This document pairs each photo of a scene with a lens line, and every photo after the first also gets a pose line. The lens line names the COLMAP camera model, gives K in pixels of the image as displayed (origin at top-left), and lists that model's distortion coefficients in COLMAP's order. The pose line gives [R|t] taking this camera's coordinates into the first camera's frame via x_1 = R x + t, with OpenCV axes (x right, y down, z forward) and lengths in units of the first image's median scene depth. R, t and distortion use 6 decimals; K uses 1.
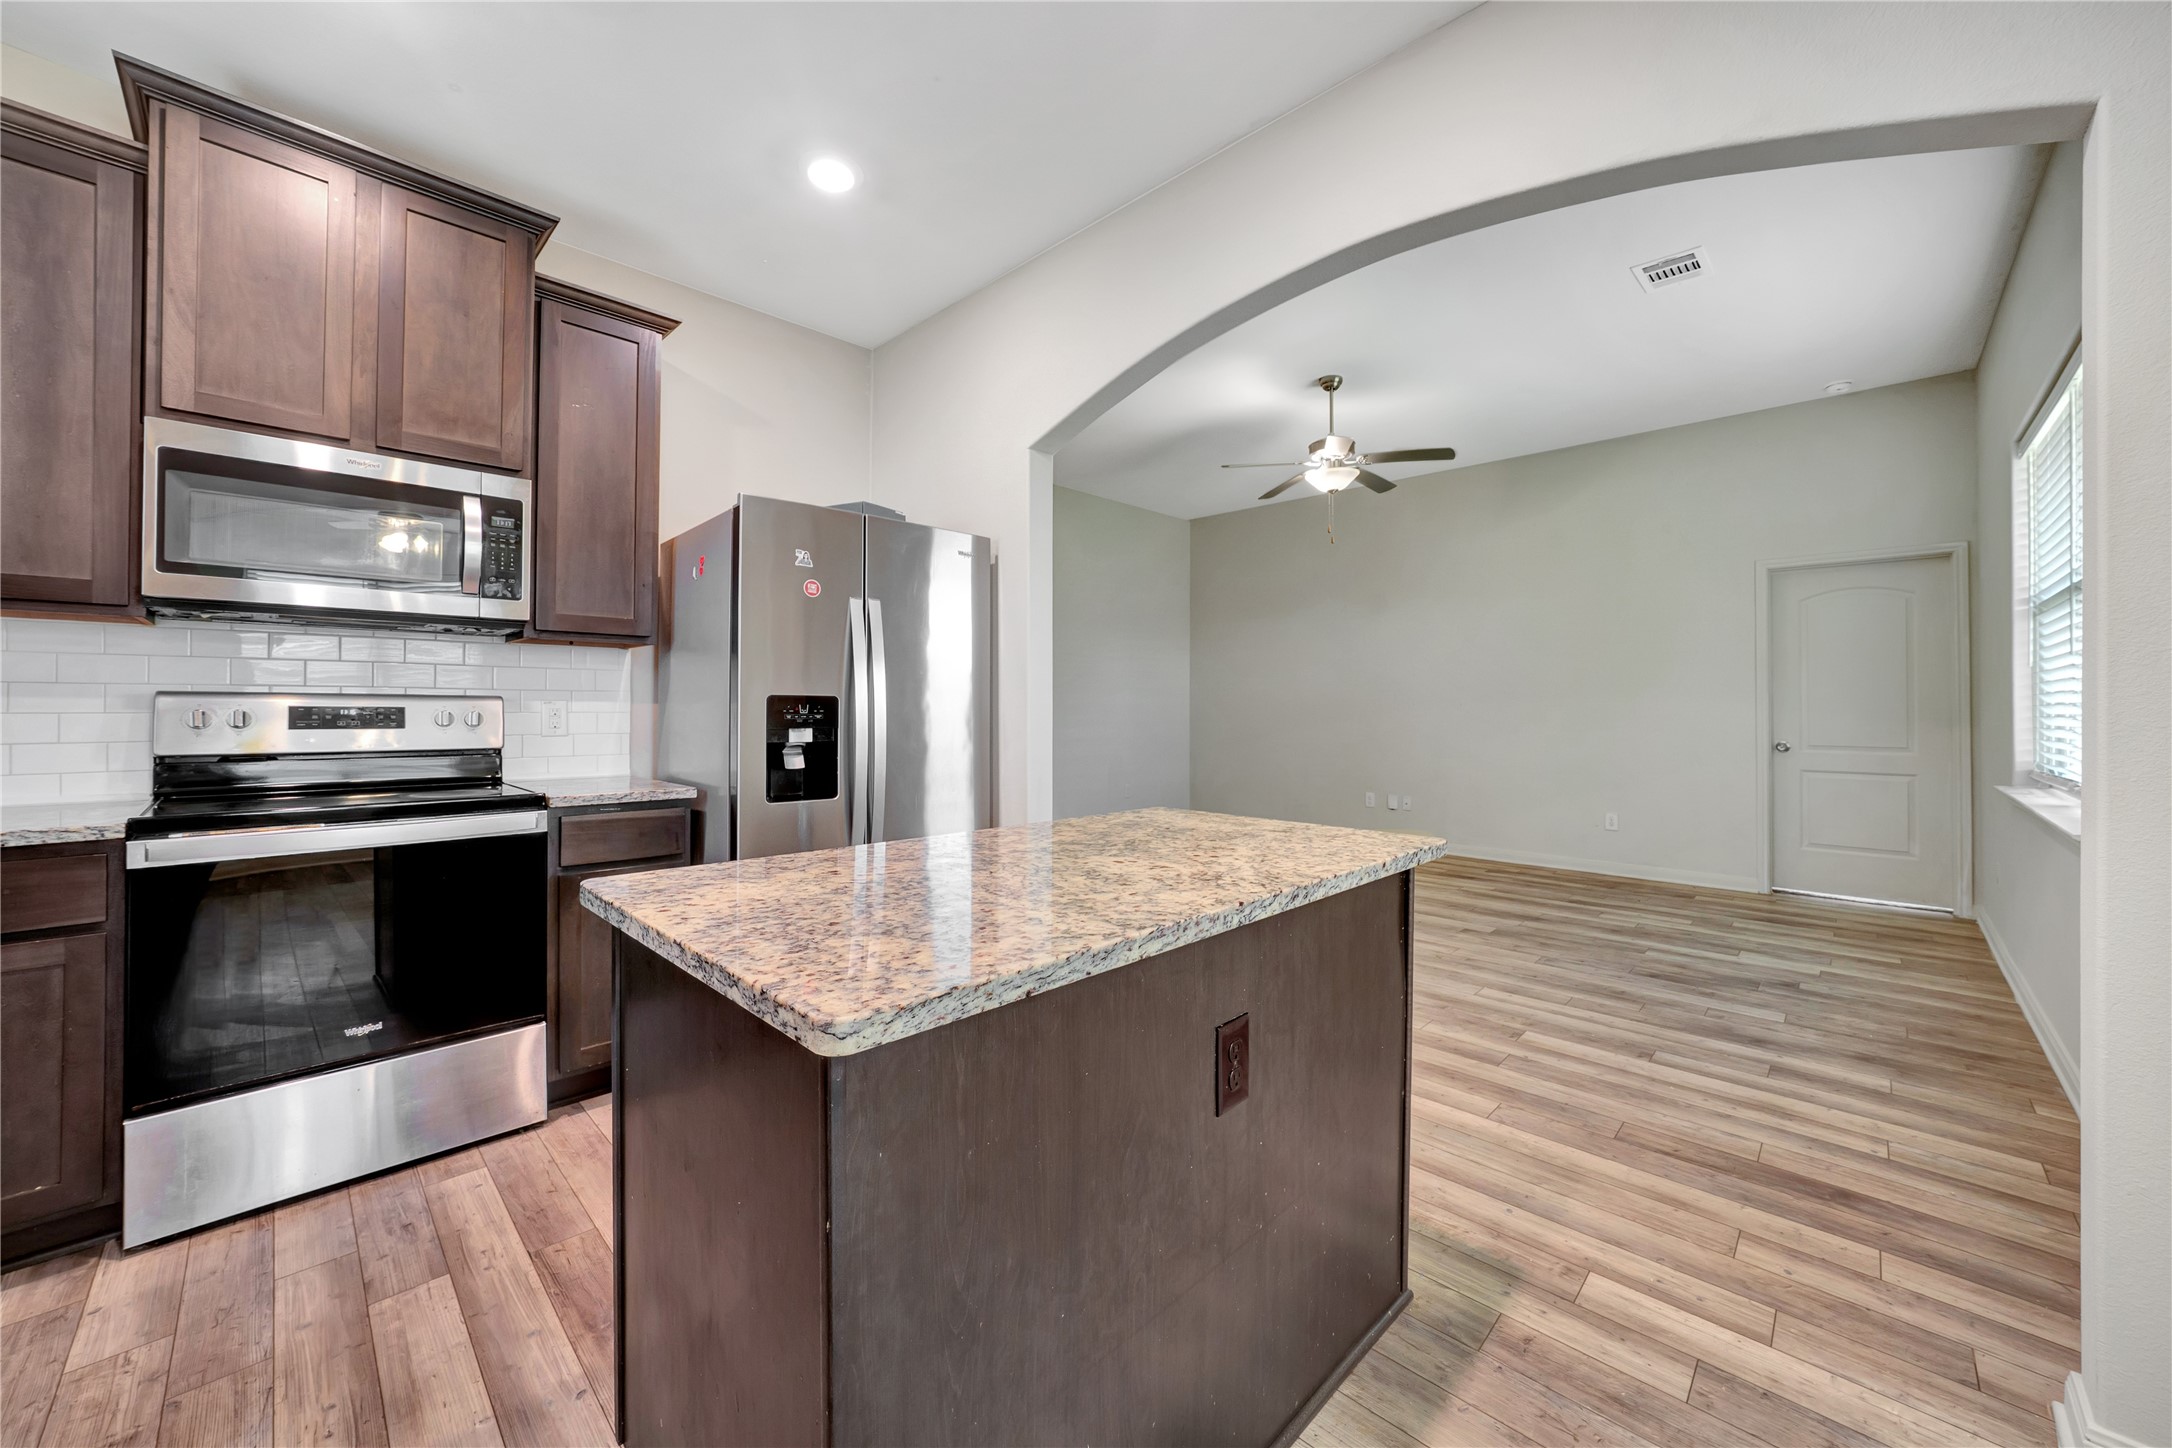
lens RADIAL K [[808.8, 0, 1086.5], [0, 808.8, 702.1], [0, 0, 1]] dist [-0.019723, 0.000288]
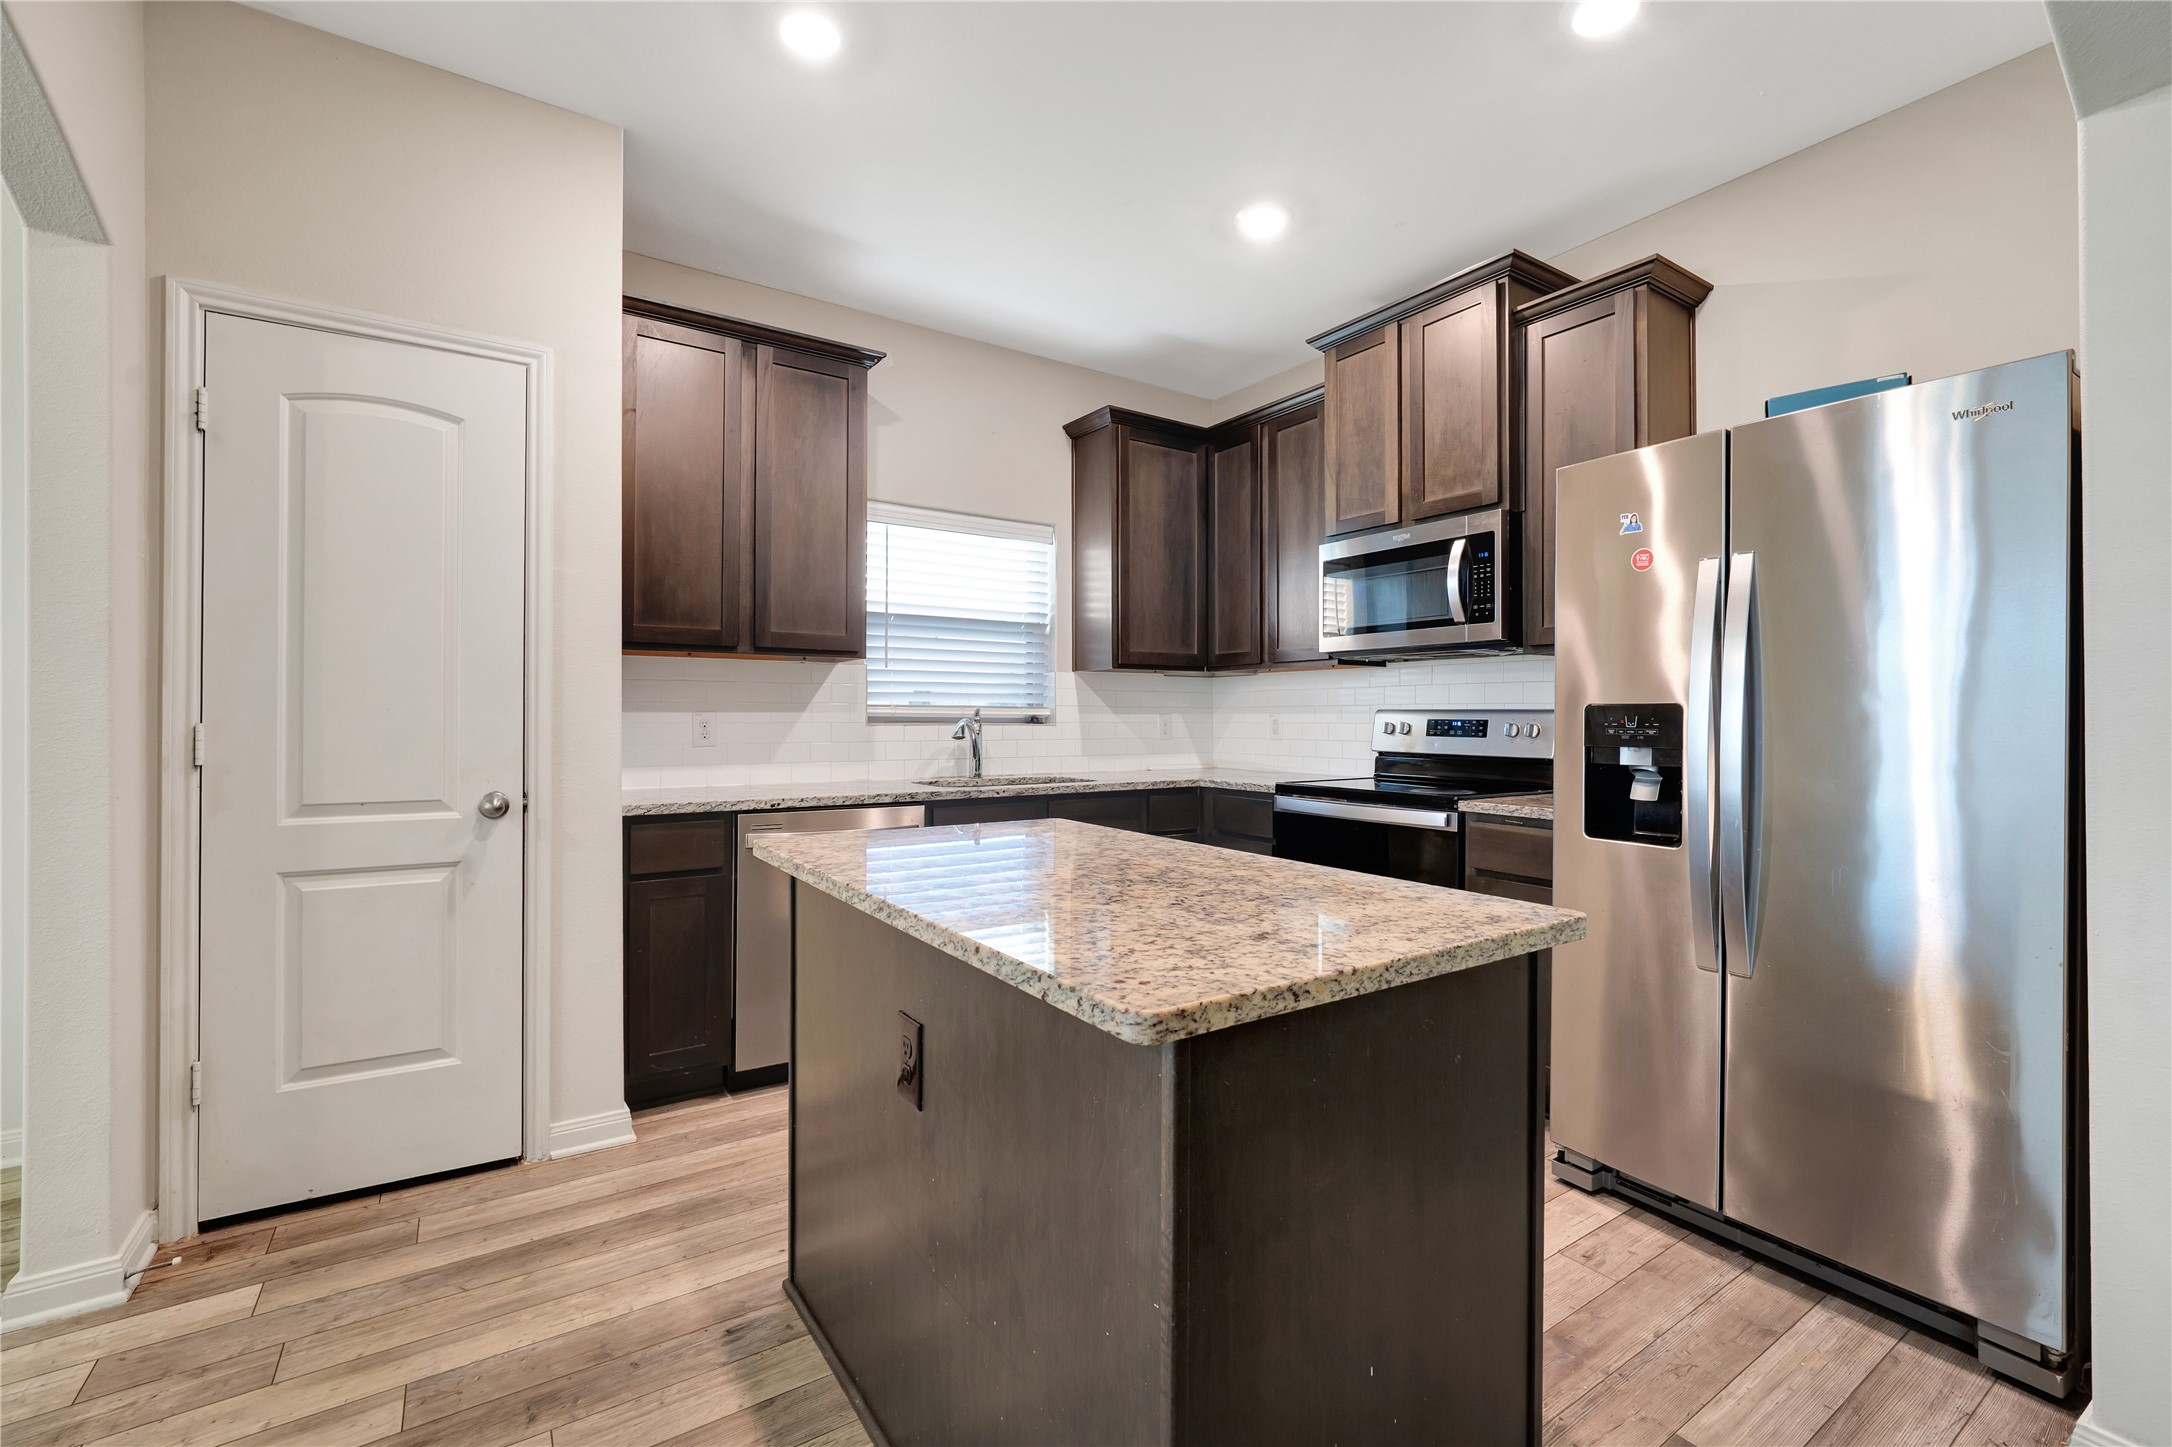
lens RADIAL K [[914.1, 0, 1091.3], [0, 914.1, 717.4], [0, 0, 1]] dist [-0.000966, 0.000001]
pose [[-0.205454, -0.003663, -0.978660, 0.584697], [0.005616, 0.999972, -0.004922, 0.005562], [0.978651, -0.006508, -0.205428, 0.669941]]
